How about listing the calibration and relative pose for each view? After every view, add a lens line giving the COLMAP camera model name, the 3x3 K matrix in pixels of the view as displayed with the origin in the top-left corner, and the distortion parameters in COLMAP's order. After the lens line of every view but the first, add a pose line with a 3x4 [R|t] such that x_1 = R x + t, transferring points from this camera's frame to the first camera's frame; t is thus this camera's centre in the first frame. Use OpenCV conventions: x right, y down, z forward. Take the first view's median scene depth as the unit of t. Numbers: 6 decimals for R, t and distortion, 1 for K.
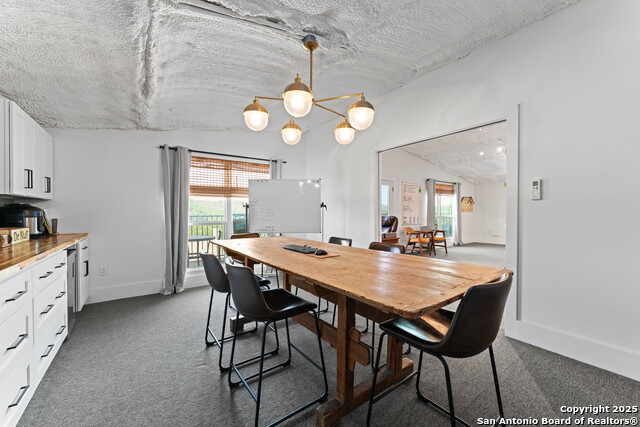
lens RADIAL K [[254.1, 0, 321.1], [0, 254.1, 215.0], [0, 0, 1]] dist [-0.003078, -0.000185]
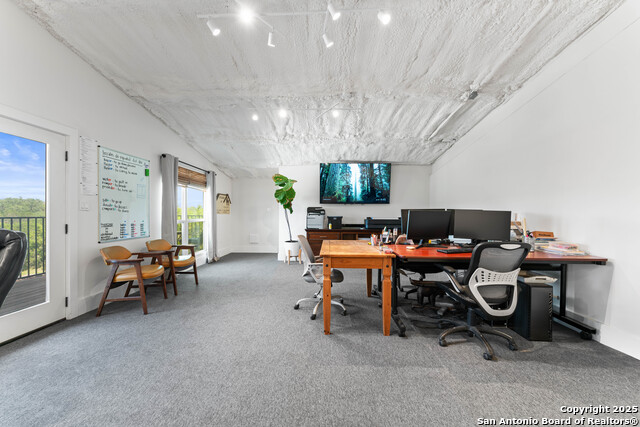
lens RADIAL K [[254.1, 0, 316.3], [0, 254.1, 217.8], [0, 0, 1]] dist [-0.003078, -0.000185]
pose [[0.613422, -0.001740, 0.789754, 0.186421], [-0.003207, 0.999984, 0.004695, -0.005980], [-0.789749, -0.005413, 0.613406, 0.393392]]
